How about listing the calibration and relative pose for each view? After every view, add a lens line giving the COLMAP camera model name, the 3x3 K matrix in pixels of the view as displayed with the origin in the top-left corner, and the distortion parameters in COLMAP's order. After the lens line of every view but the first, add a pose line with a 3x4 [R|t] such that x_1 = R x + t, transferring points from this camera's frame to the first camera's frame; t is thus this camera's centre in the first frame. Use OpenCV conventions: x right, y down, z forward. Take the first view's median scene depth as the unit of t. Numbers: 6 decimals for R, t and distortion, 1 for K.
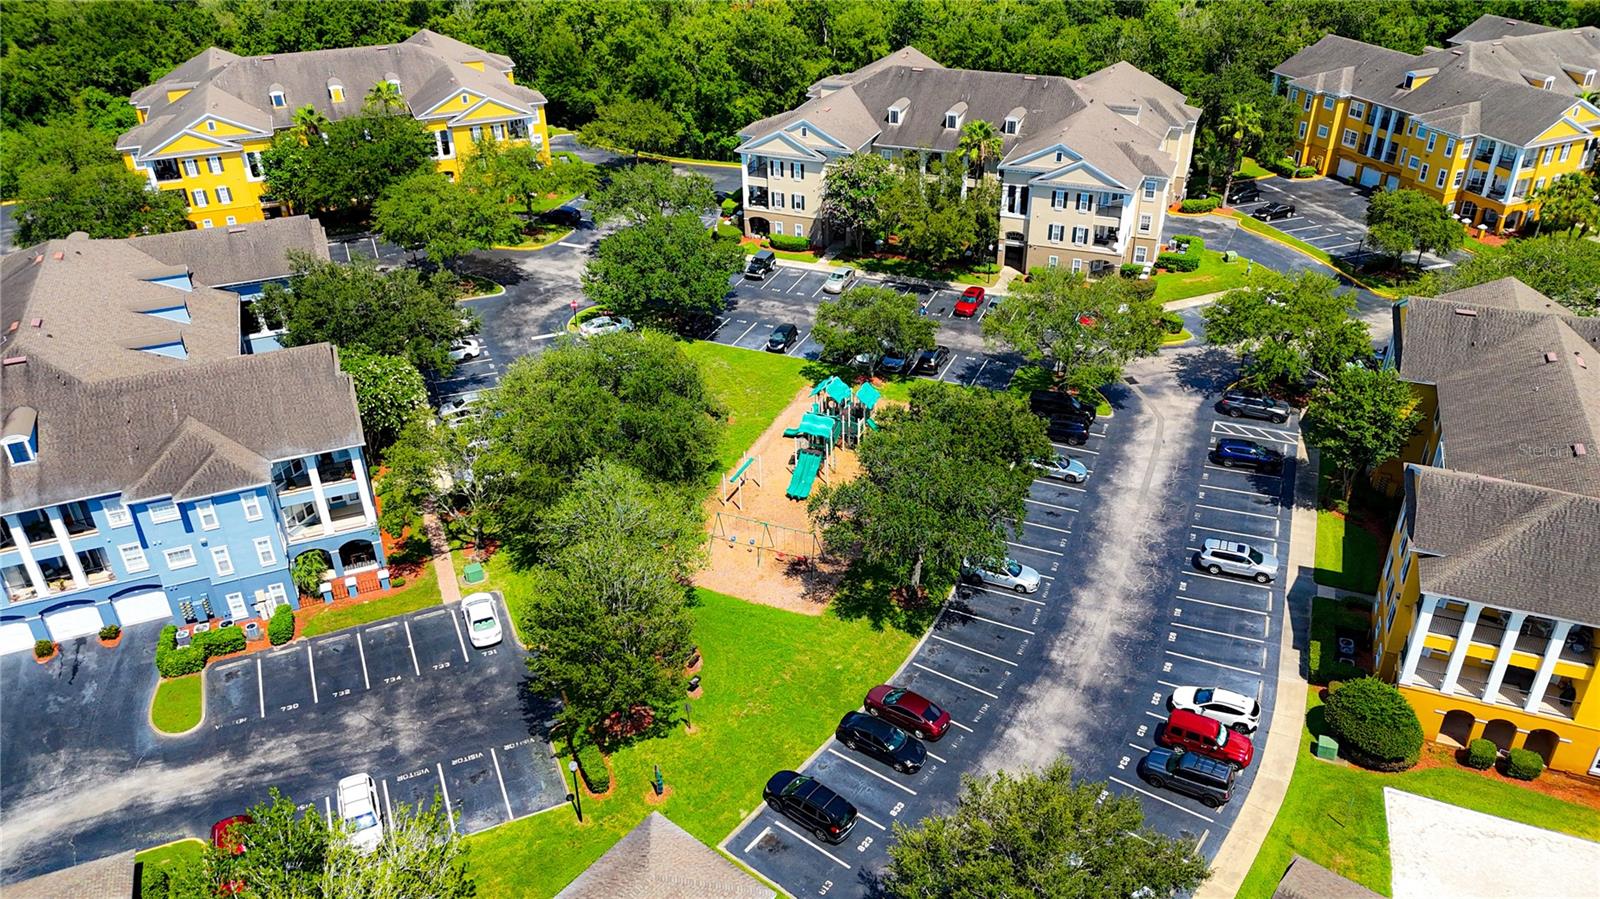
lens RADIAL K [[1176.9, 0, 803.6], [0, 1176.9, 461.1], [0, 0, 1]] dist [0.072427, -0.079430]
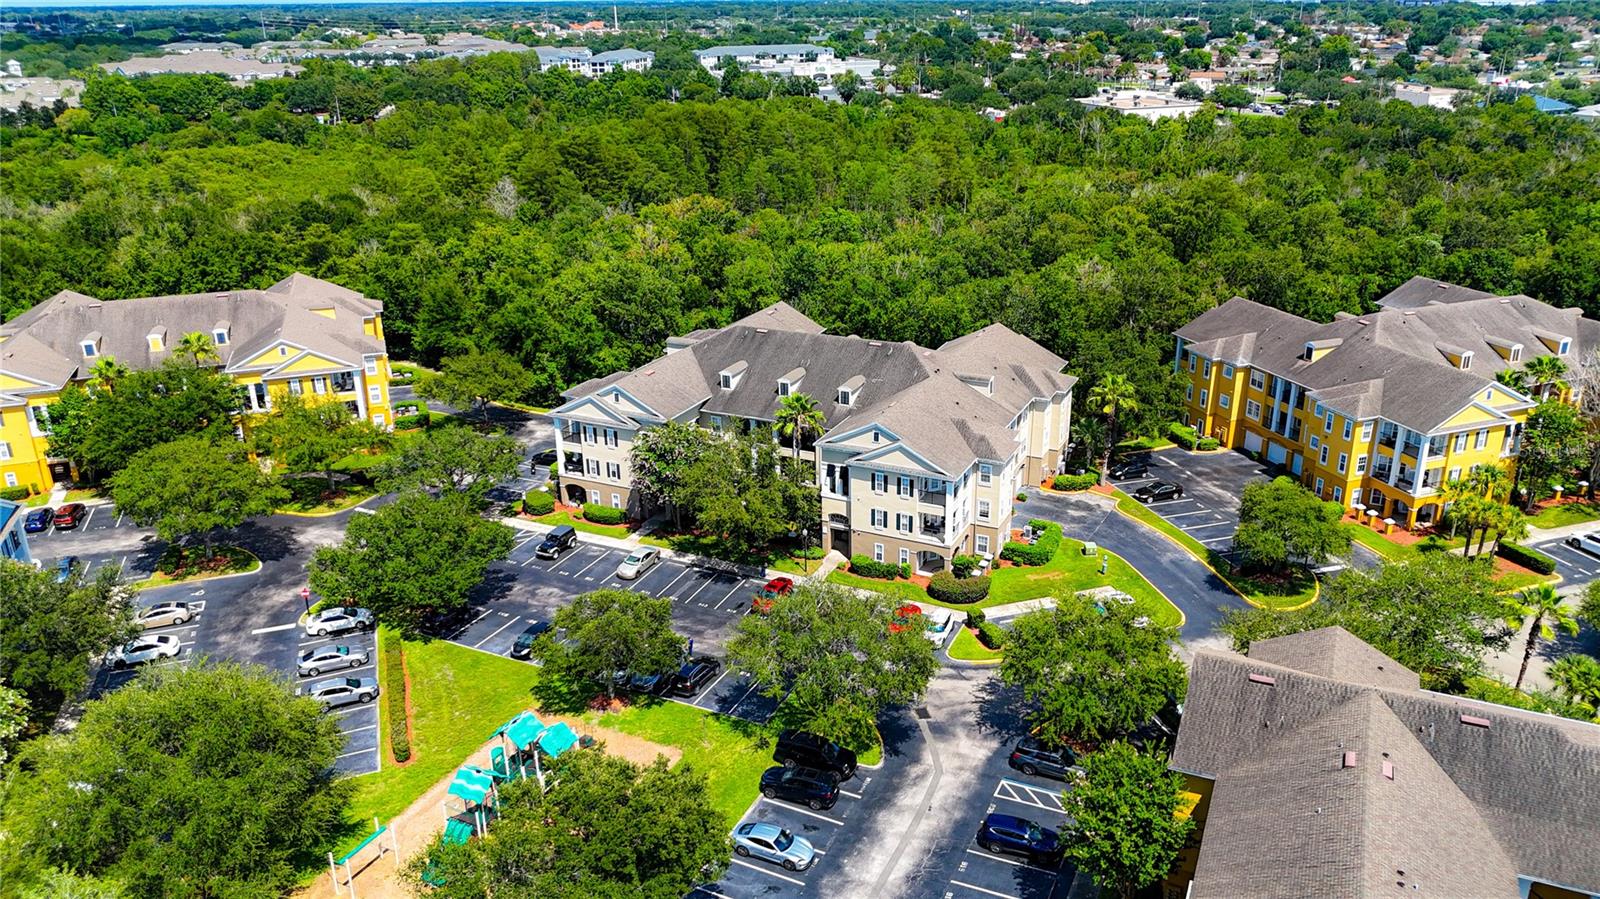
lens RADIAL K [[1176.9, 0, 805.0], [0, 1176.9, 439.9], [0, 0, 1]] dist [0.072427, -0.079430]
pose [[0.998474, 0.021822, -0.050732, 0.189900], [-0.030854, 0.982308, -0.184714, -0.082225], [0.045804, 0.185998, 0.981482, 0.121754]]
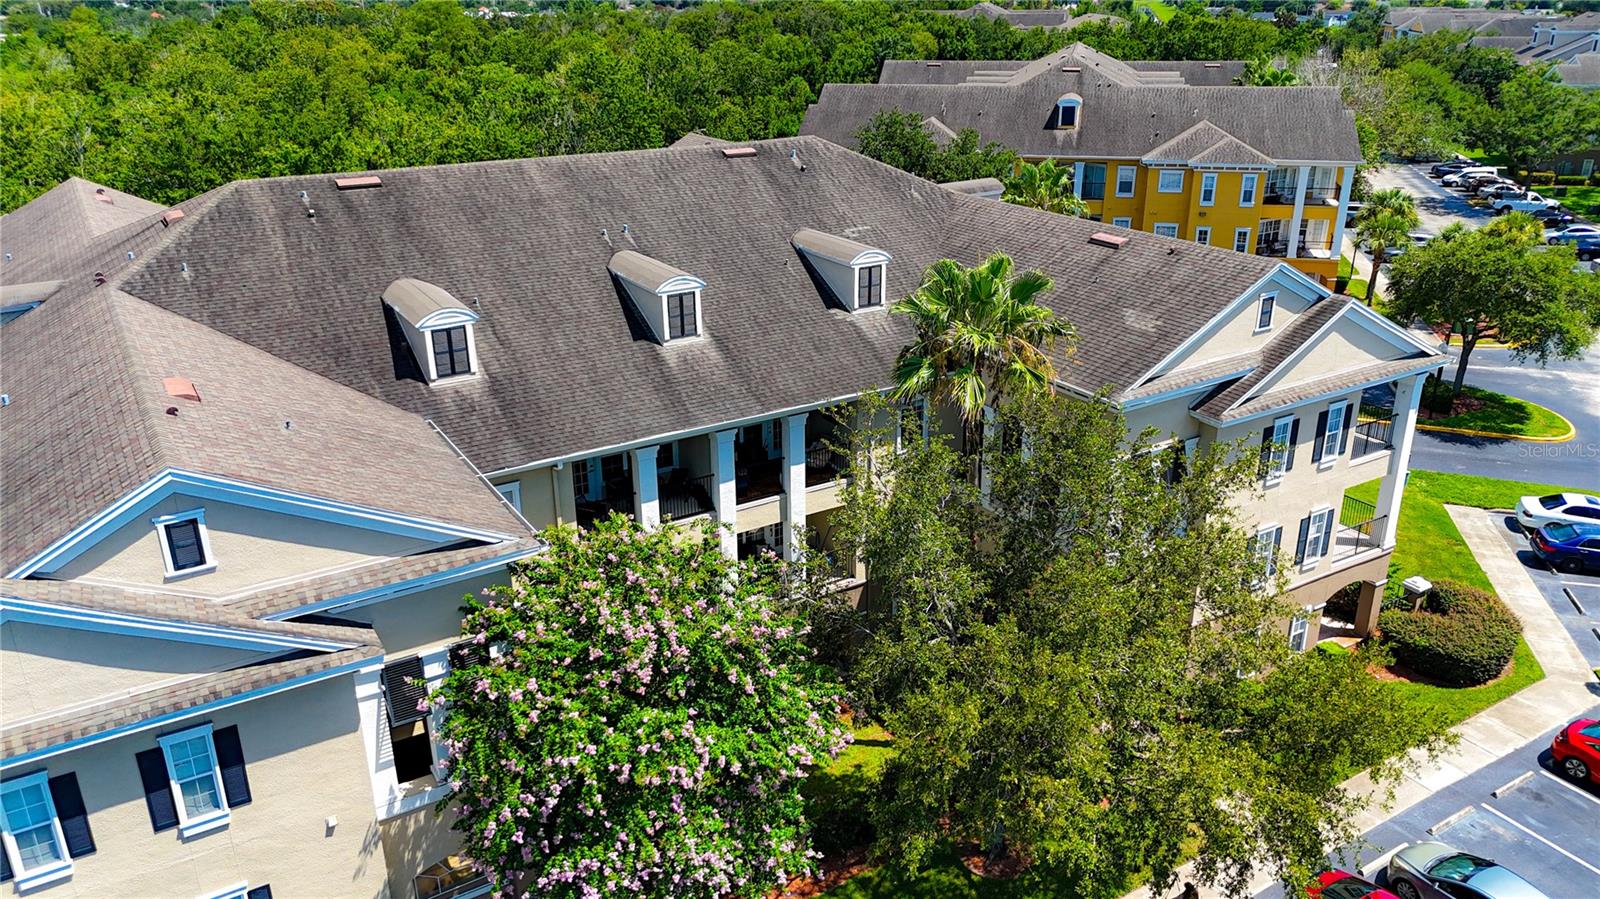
lens RADIAL K [[1176.9, 0, 805.0], [0, 1176.9, 441.6], [0, 0, 1]] dist [0.072427, -0.079430]
pose [[0.585631, -0.282376, 0.759803, -0.067200], [0.418354, 0.908159, 0.015059, -0.255654], [-0.694274, 0.309047, 0.649979, 0.826965]]
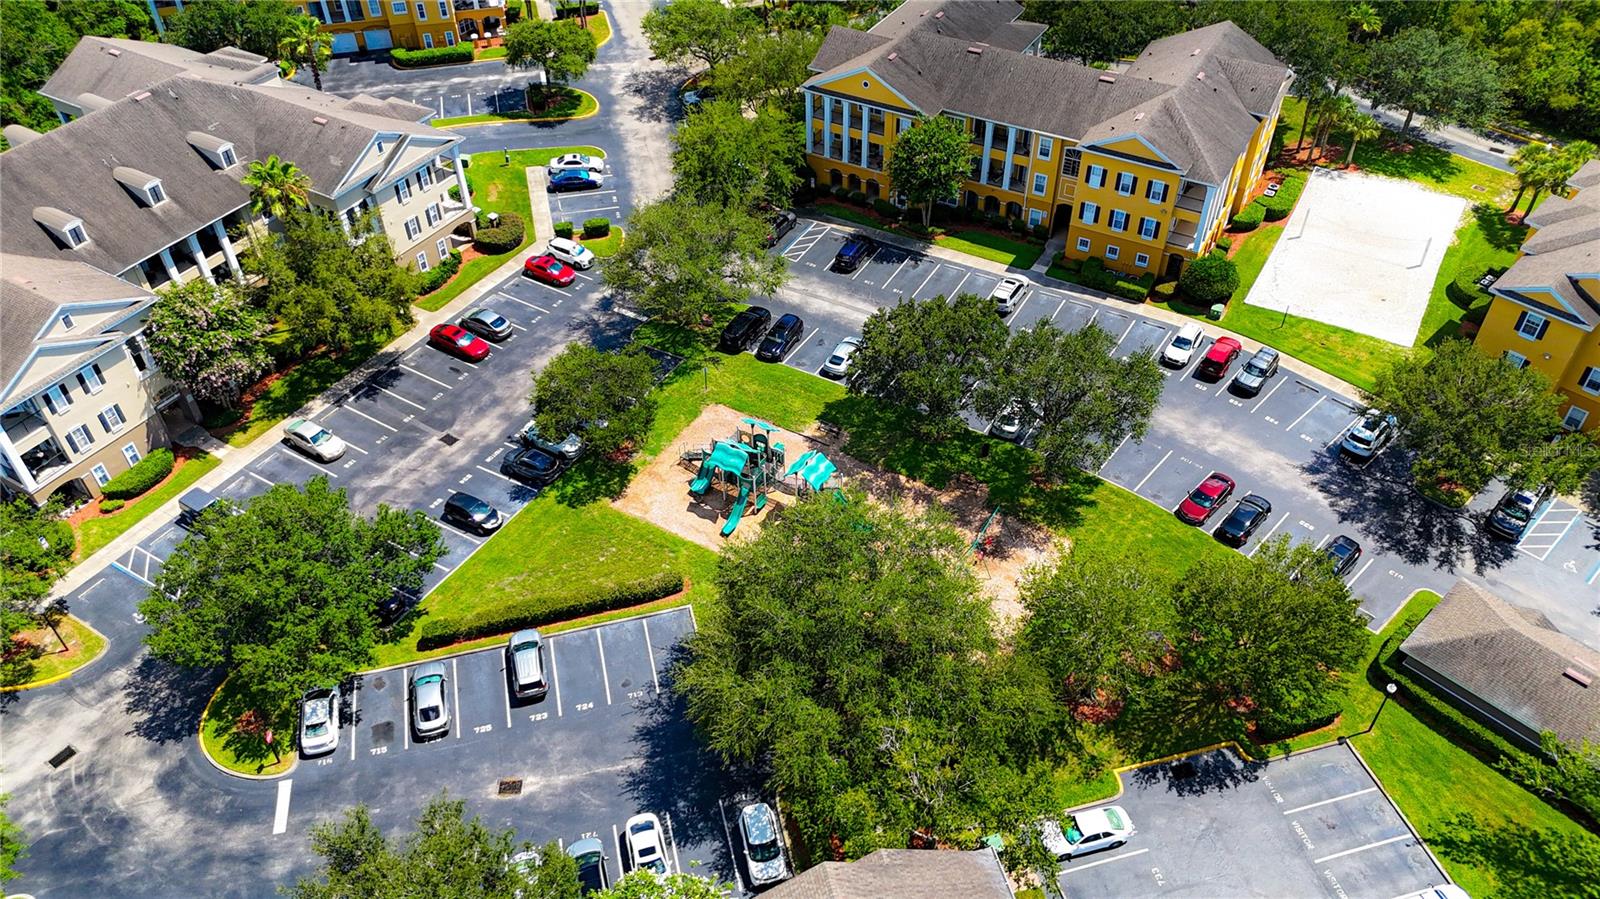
lens RADIAL K [[1176.9, 0, 809.1], [0, 1176.9, 451.1], [0, 0, 1]] dist [0.072427, -0.079430]
pose [[0.136725, -0.653401, 0.744562, -0.444335], [0.518512, 0.687638, 0.508232, -0.343666], [-0.844068, 0.316576, 0.432814, 0.428438]]
